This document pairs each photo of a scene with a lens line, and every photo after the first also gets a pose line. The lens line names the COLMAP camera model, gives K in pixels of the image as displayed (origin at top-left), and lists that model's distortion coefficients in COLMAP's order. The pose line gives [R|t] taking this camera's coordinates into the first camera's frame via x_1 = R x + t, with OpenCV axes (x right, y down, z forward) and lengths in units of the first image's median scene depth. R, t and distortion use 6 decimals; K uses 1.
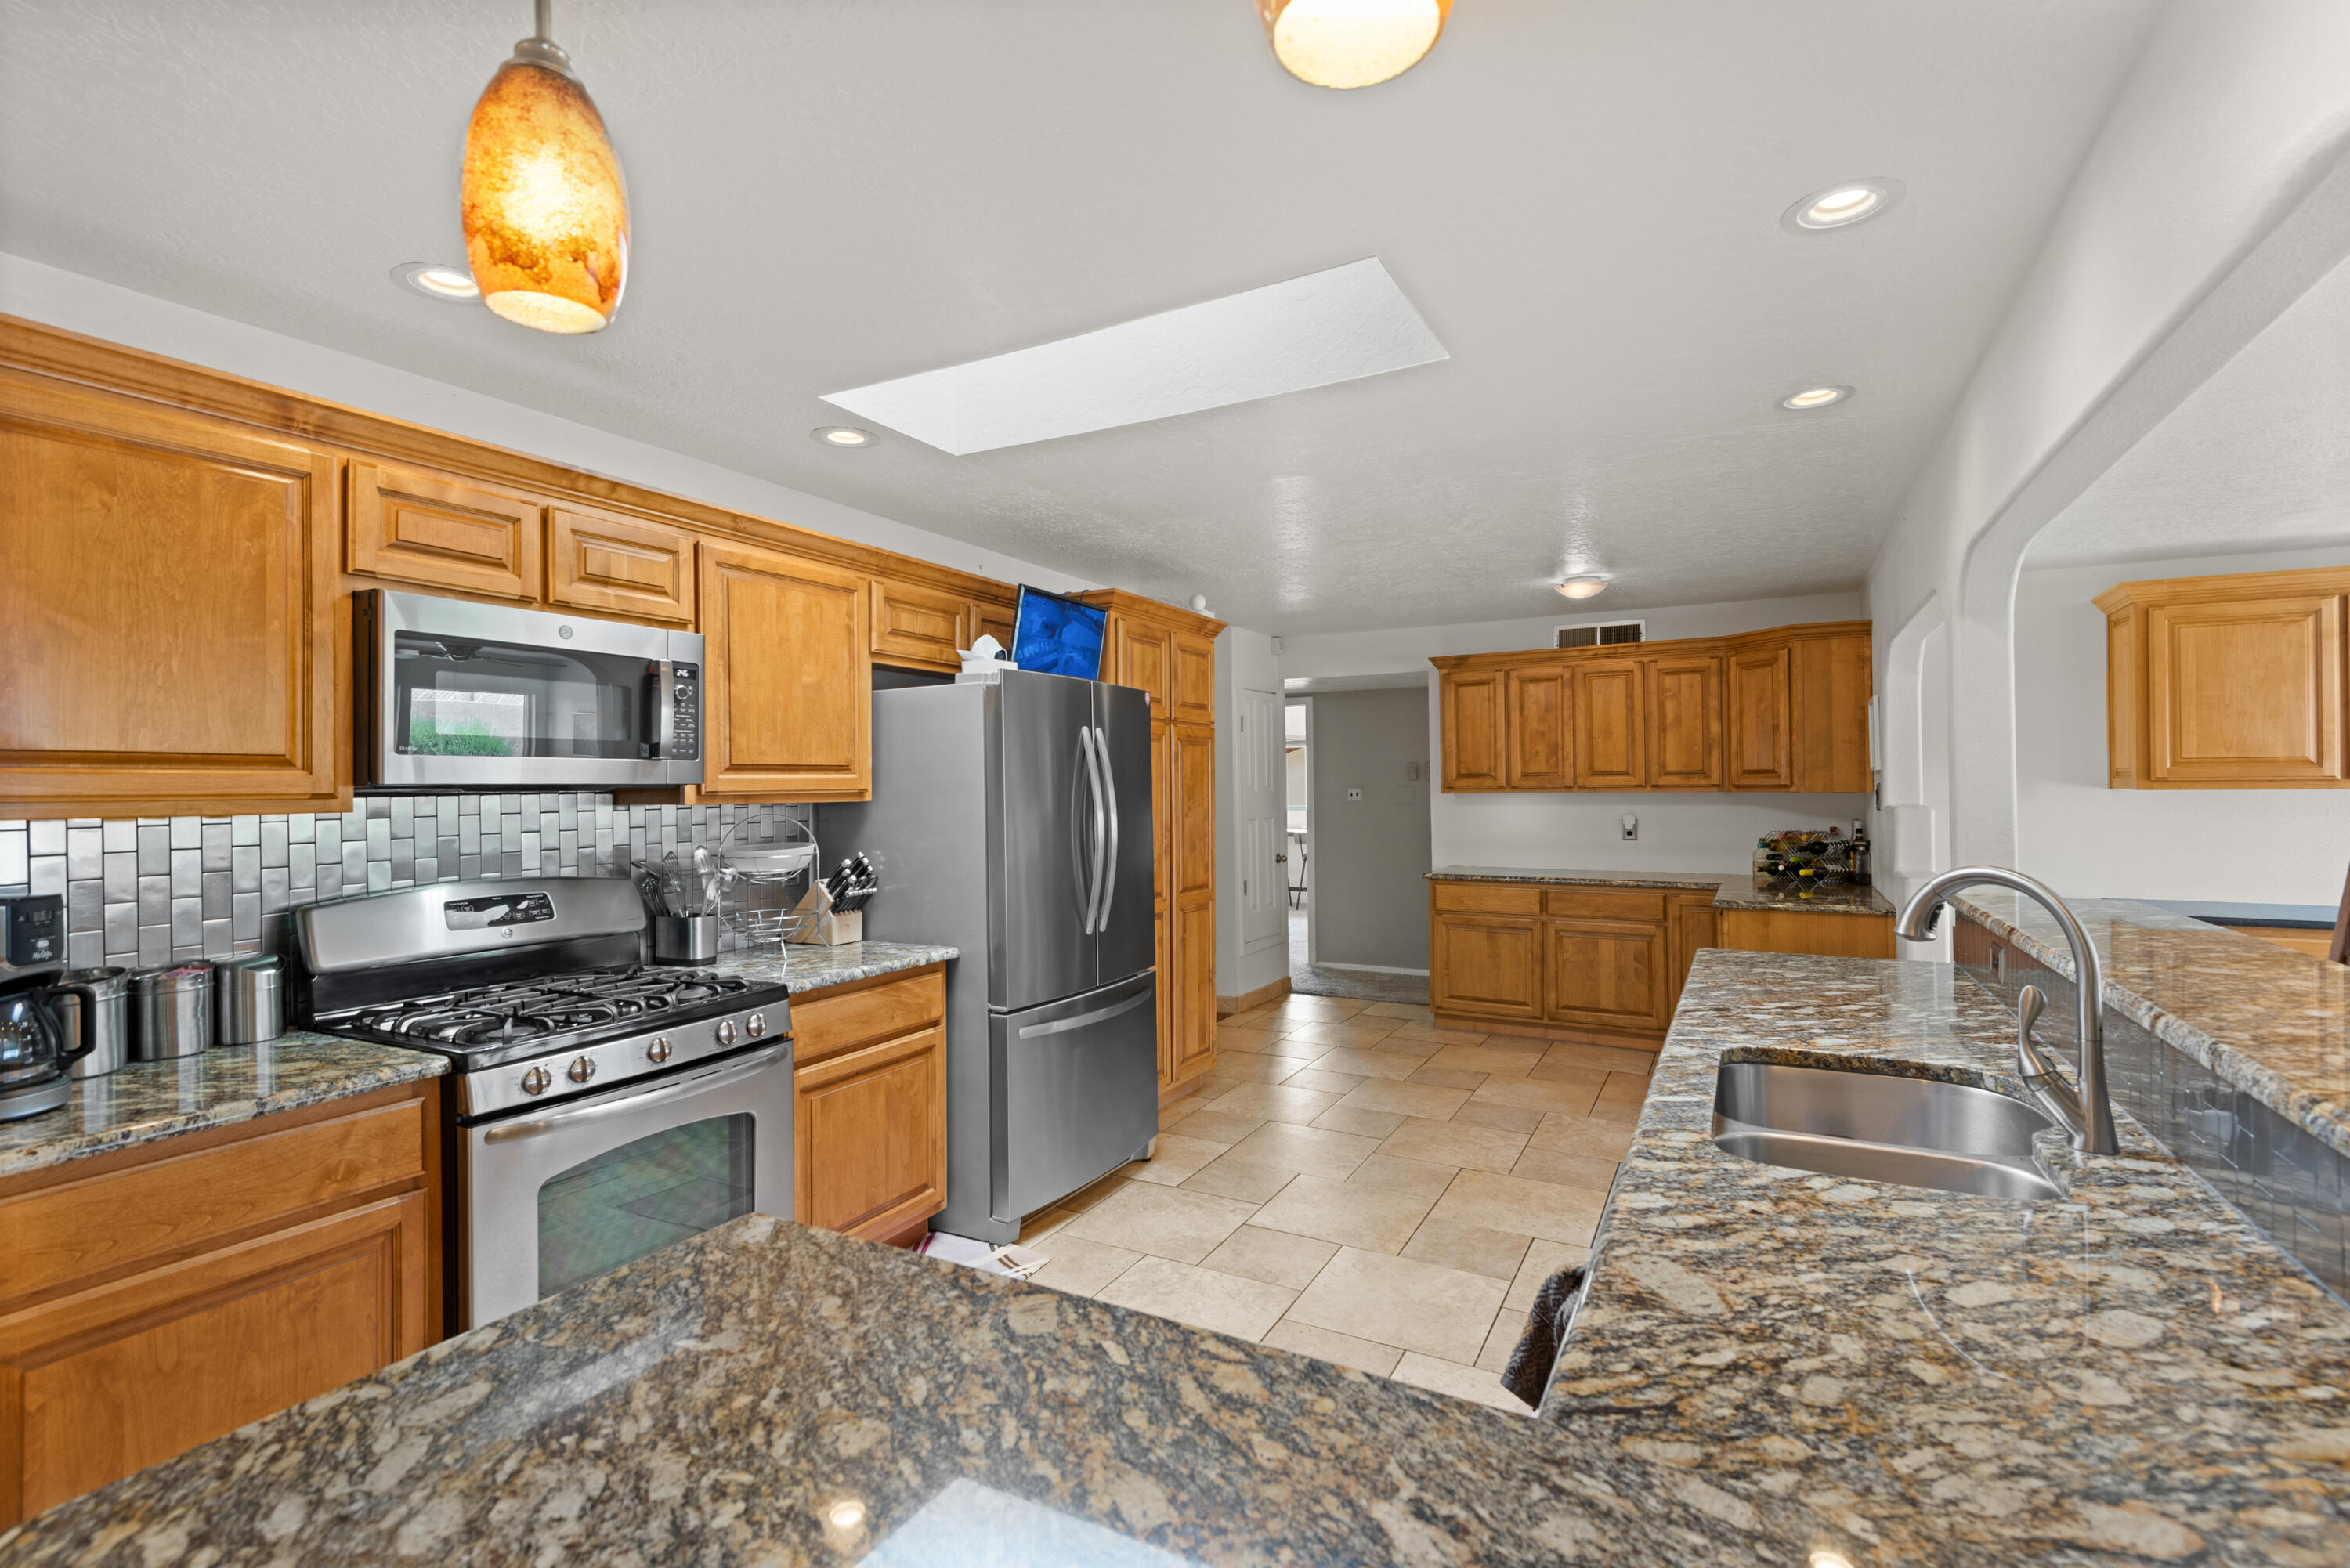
lens RADIAL K [[1063.8, 0, 1160.6], [0, 1063.8, 775.7], [0, 0, 1]] dist [0.031497, -0.016047]
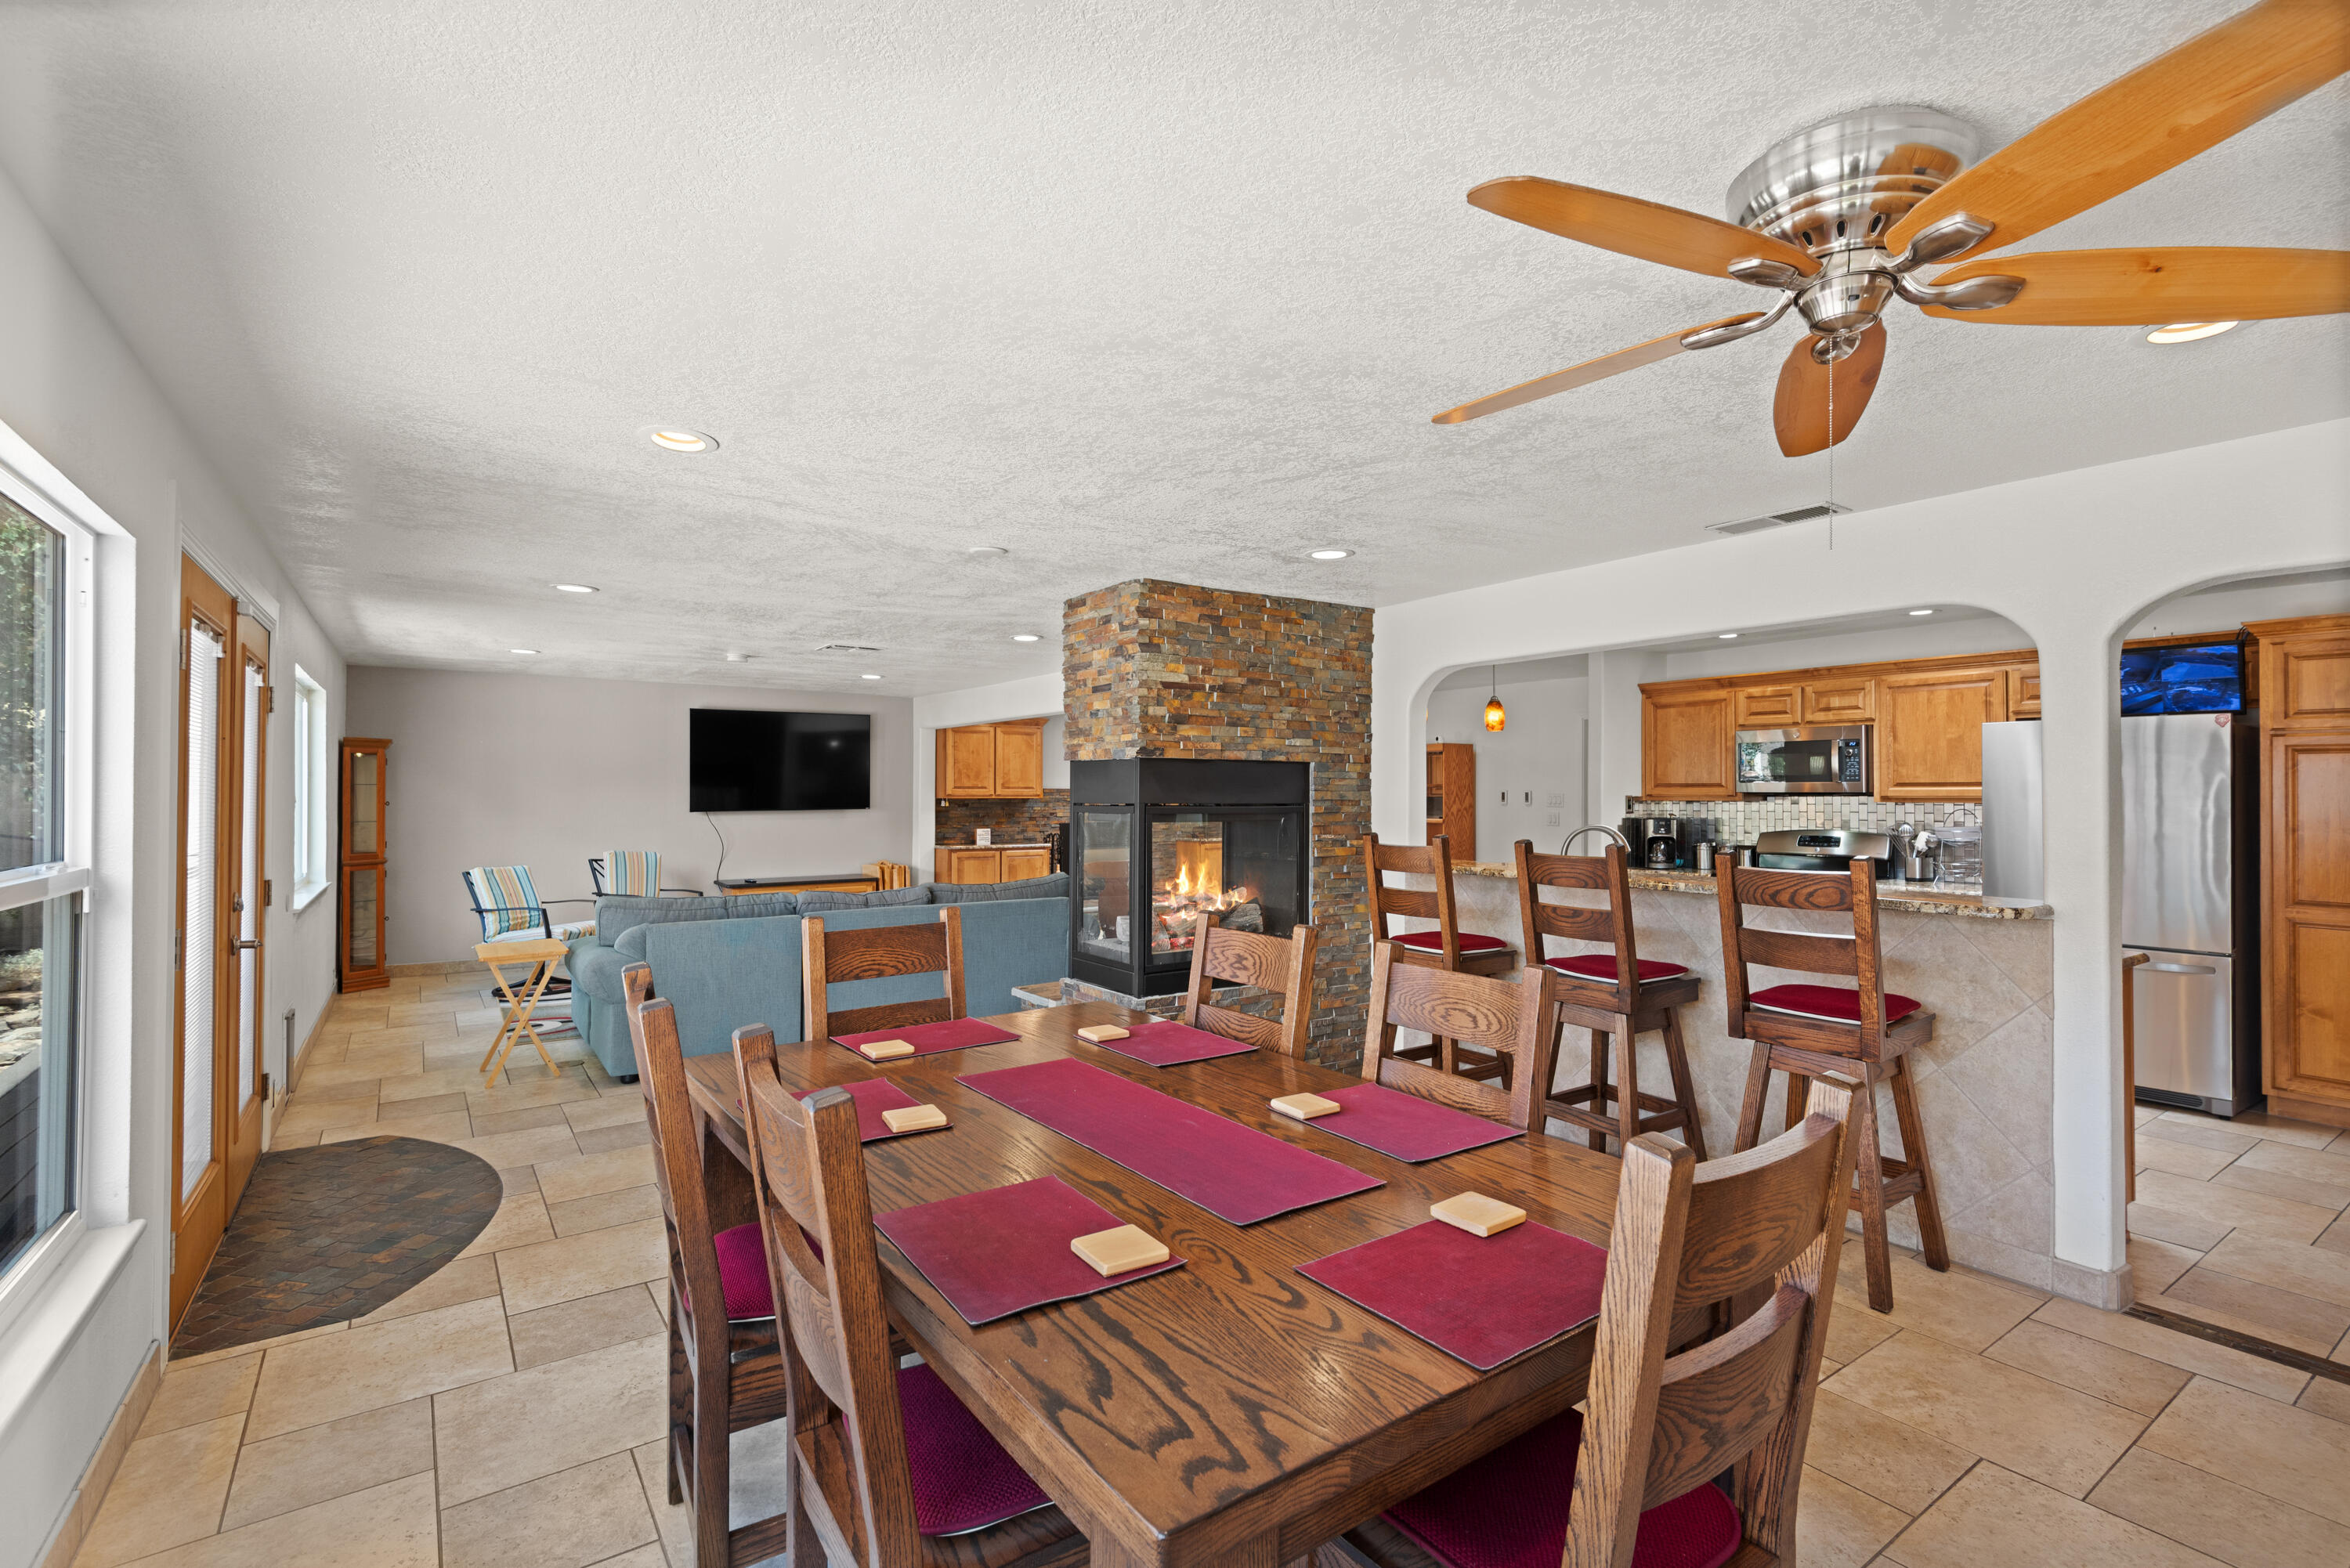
lens RADIAL K [[1063.8, 0, 1182.3], [0, 1063.8, 783.5], [0, 0, 1]] dist [0.031497, -0.016047]
pose [[-0.446919, -0.005763, -0.894556, 2.363264], [0.006283, 0.999934, -0.009581, 0.001408], [0.894552, -0.009903, -0.446854, 0.784855]]
